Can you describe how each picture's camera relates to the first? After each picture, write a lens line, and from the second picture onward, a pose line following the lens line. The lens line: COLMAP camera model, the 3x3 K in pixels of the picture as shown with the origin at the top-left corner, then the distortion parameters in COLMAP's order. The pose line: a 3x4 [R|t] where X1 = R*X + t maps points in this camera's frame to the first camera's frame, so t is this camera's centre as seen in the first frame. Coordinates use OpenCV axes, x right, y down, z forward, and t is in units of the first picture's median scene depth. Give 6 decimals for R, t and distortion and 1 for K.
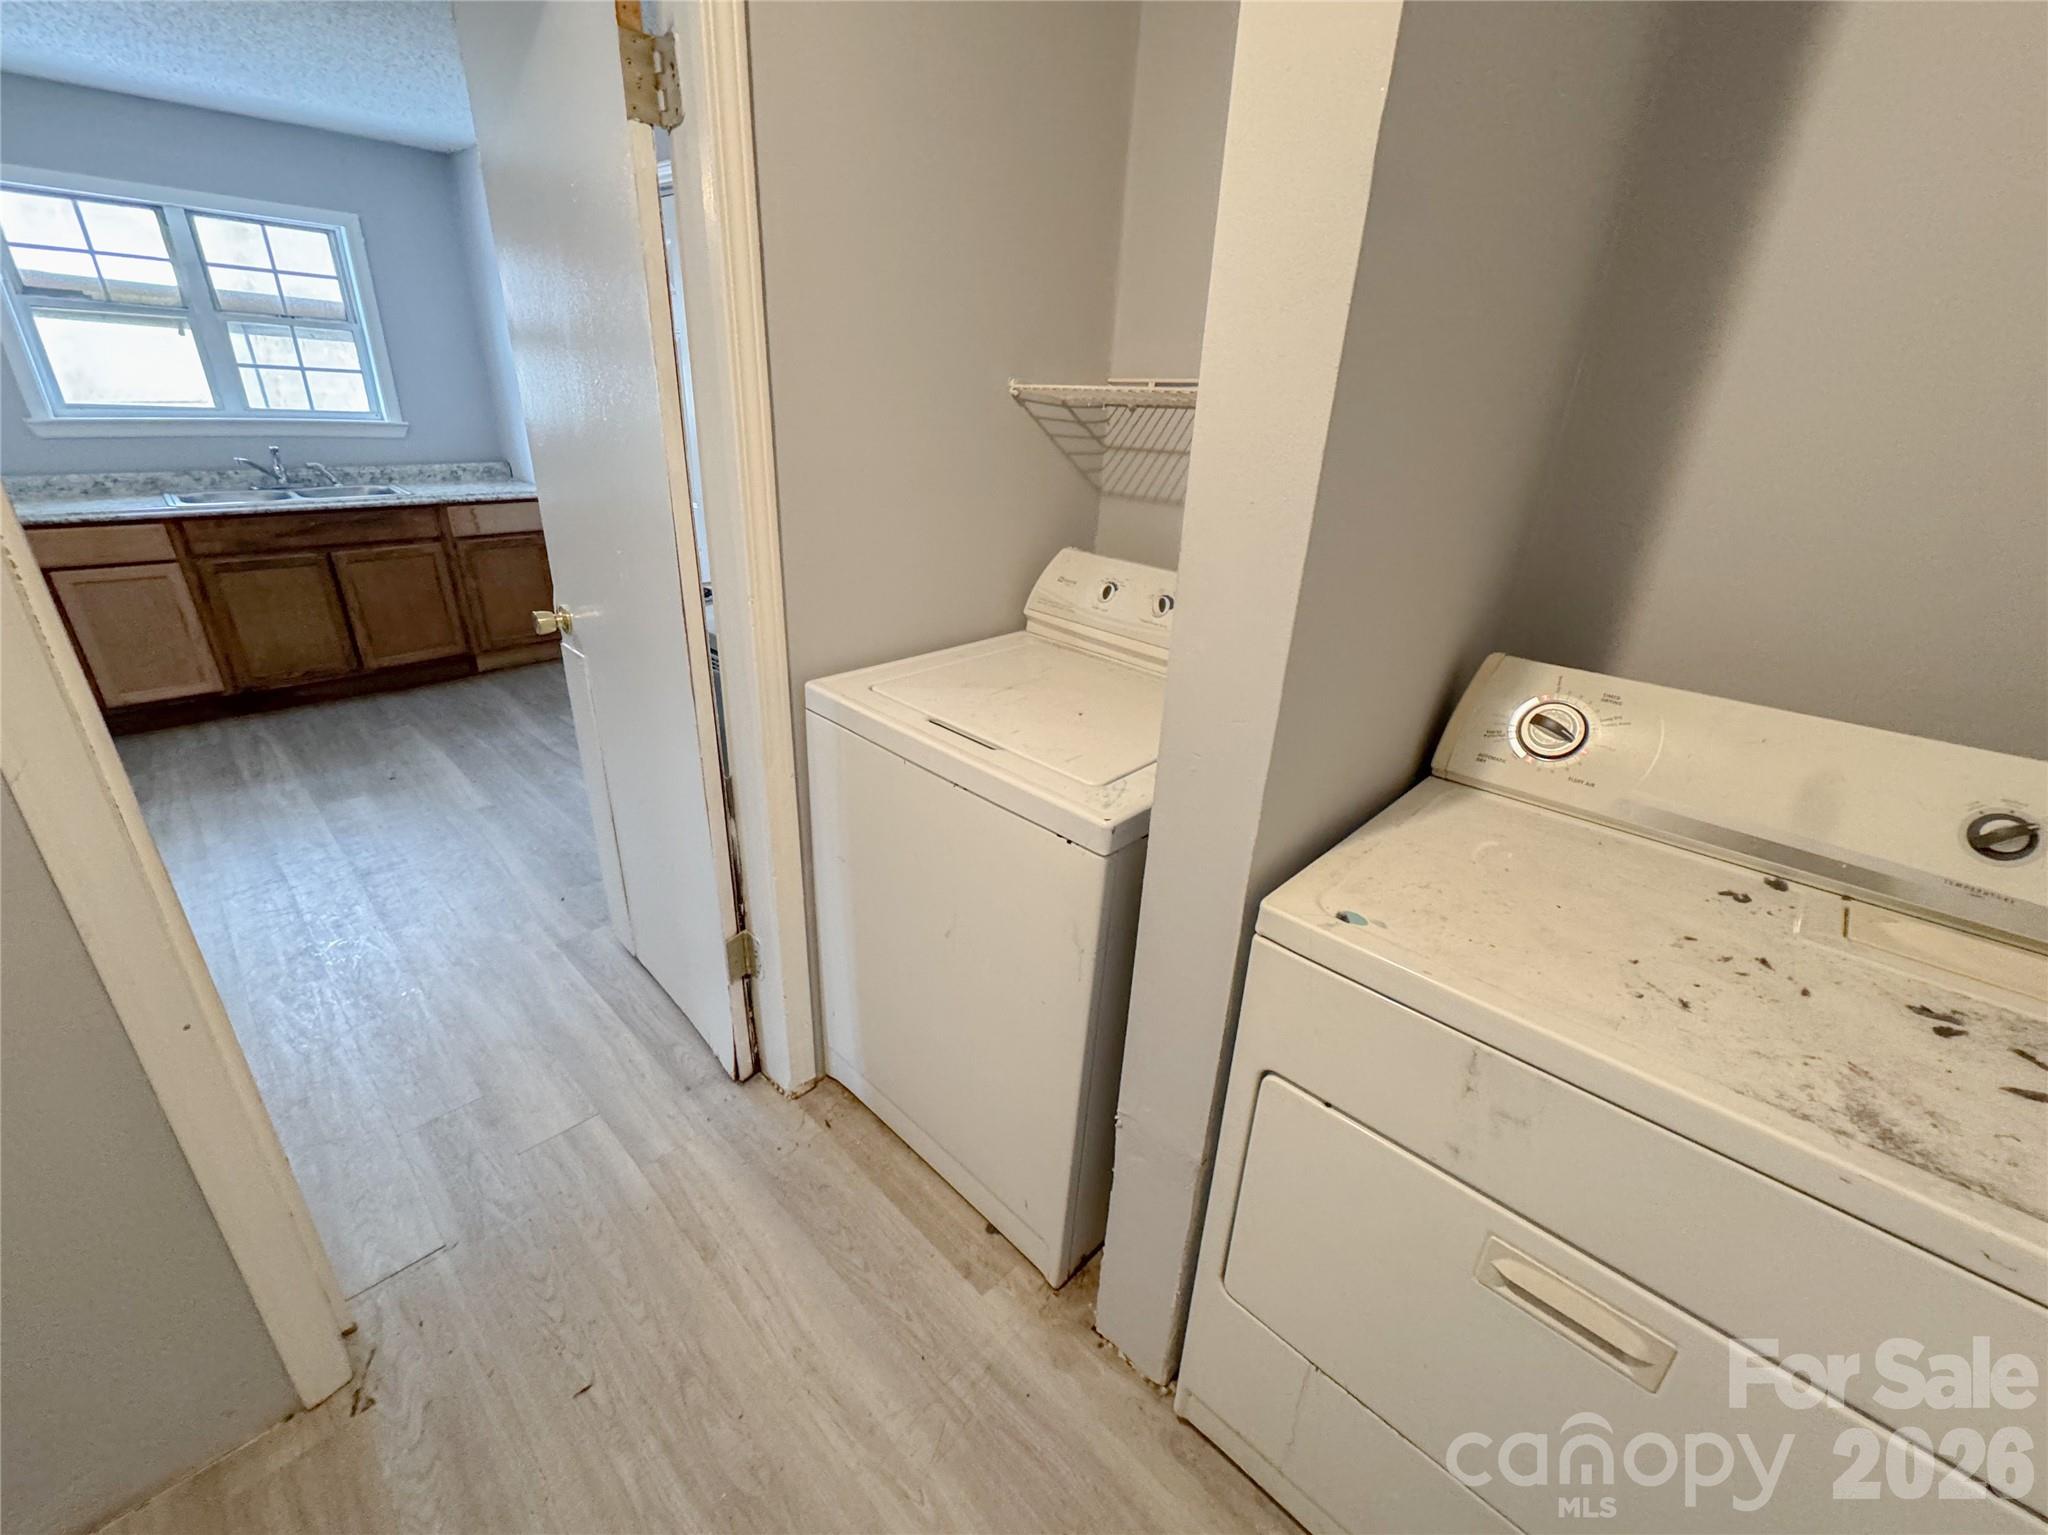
lens RADIAL K [[835.2, 0, 1025.1], [0, 835.2, 762.2], [0, 0, 1]] dist [0.000202, -0.000200]
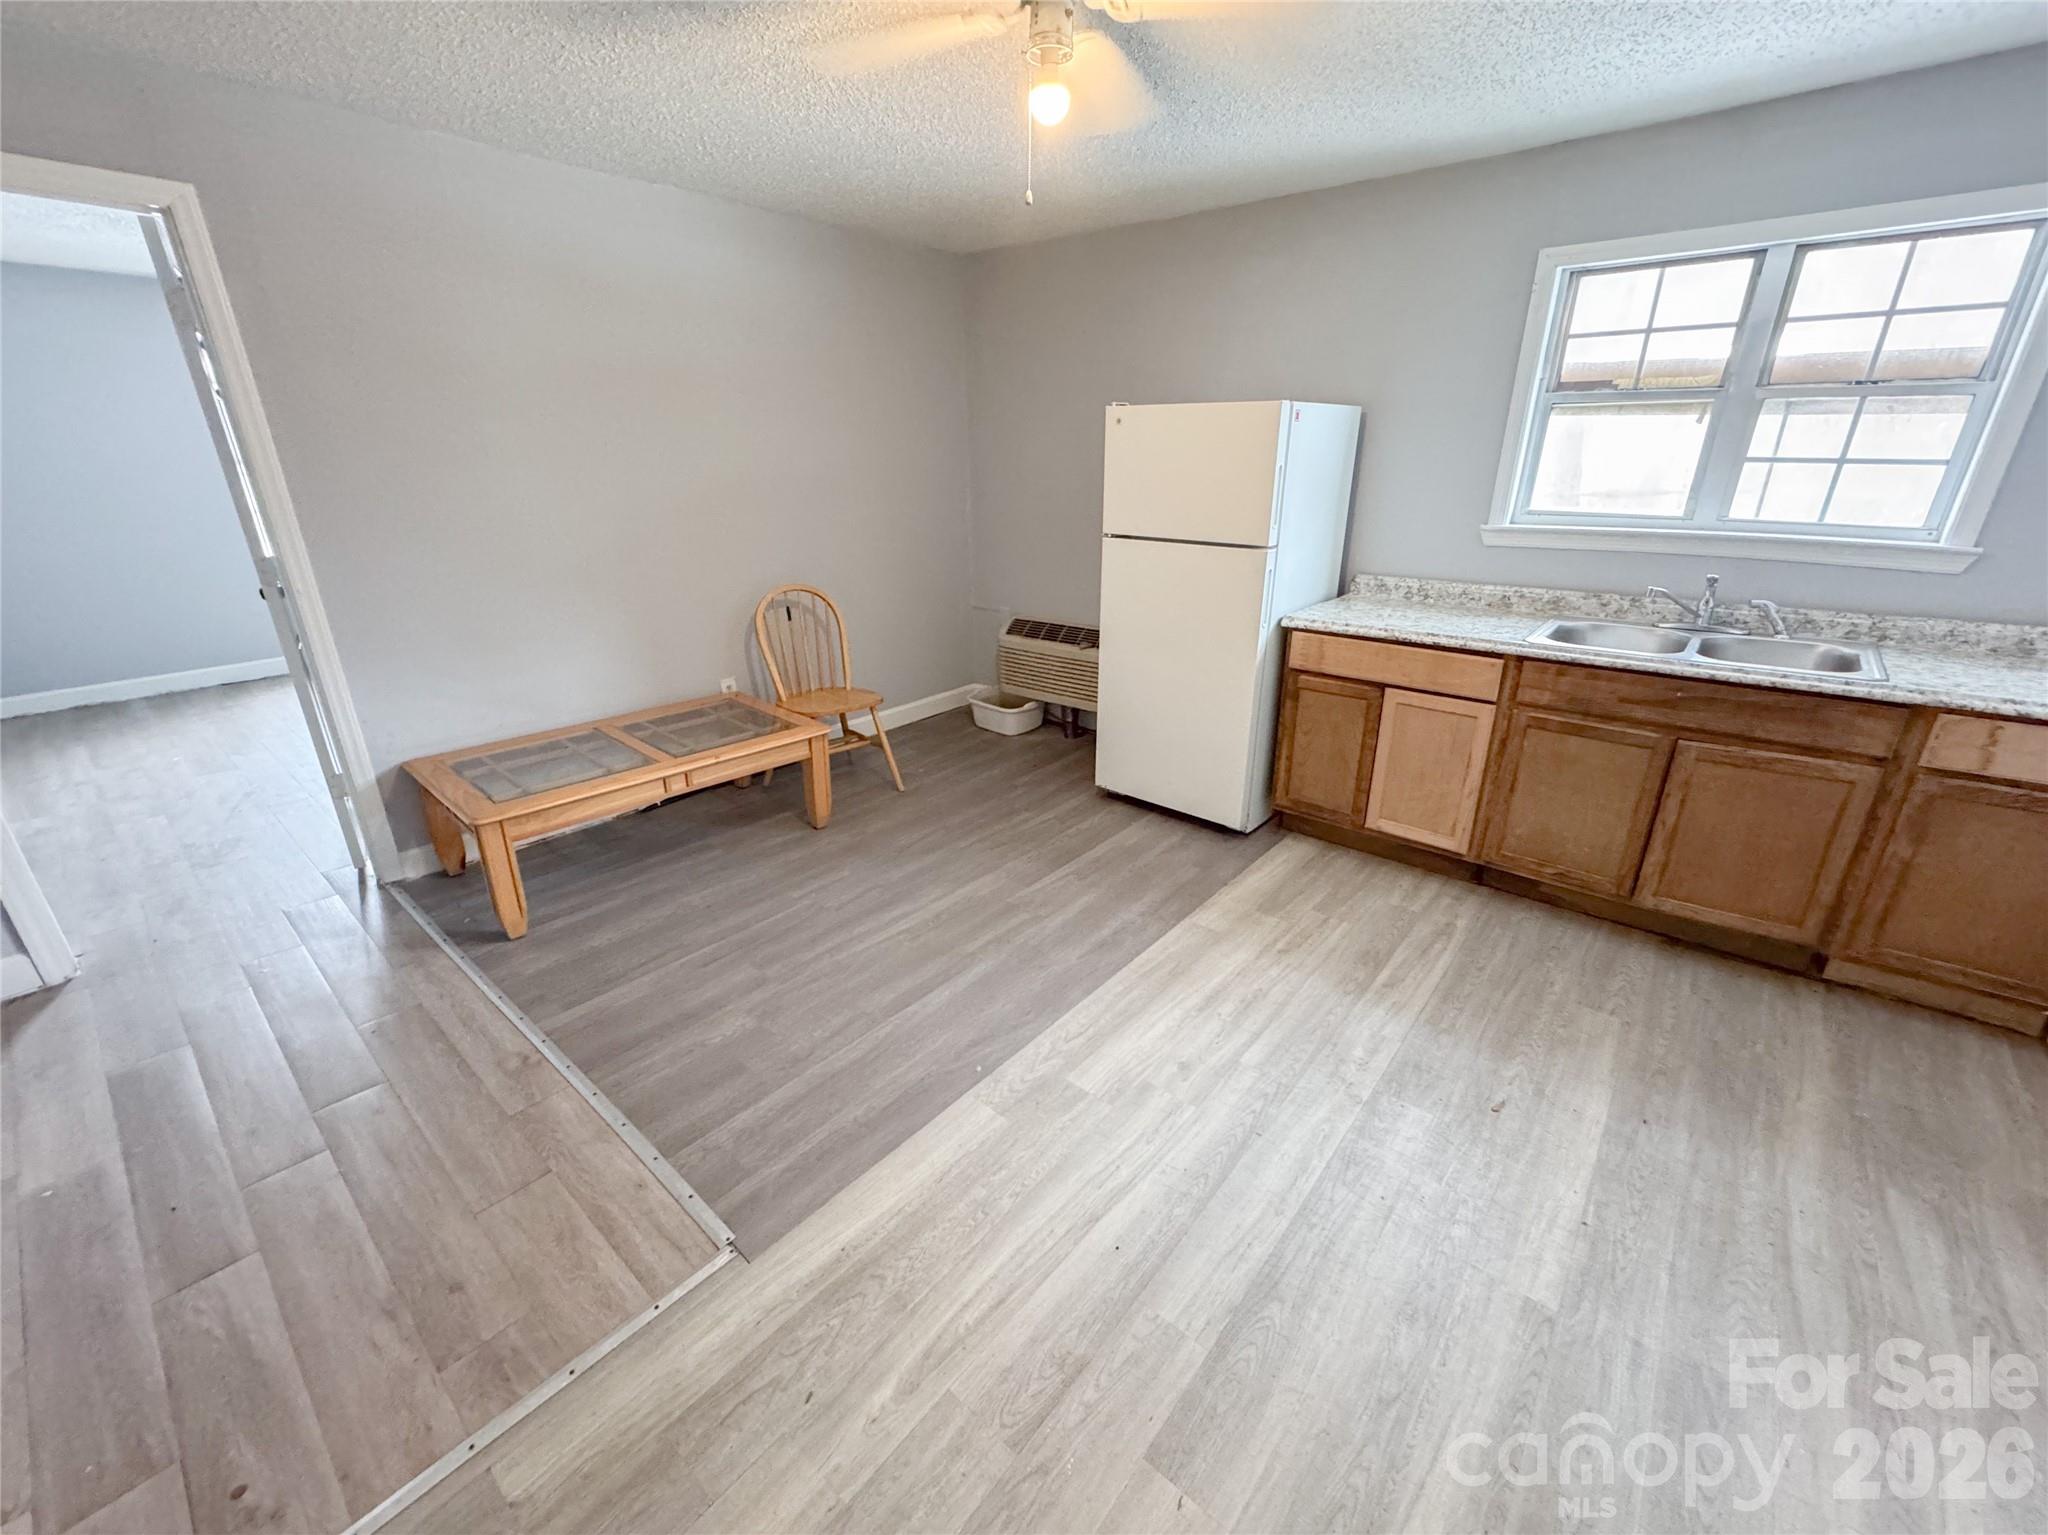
lens RADIAL K [[828.3, 0, 1023.0], [0, 828.3, 770.7], [0, 0, 1]] dist [-0.001157, -0.000506]
pose [[0.067117, 0.327204, -0.942567, -0.240611], [-0.385912, 0.879685, 0.277896, -0.205580], [0.920091, 0.345096, 0.185314, 0.404157]]
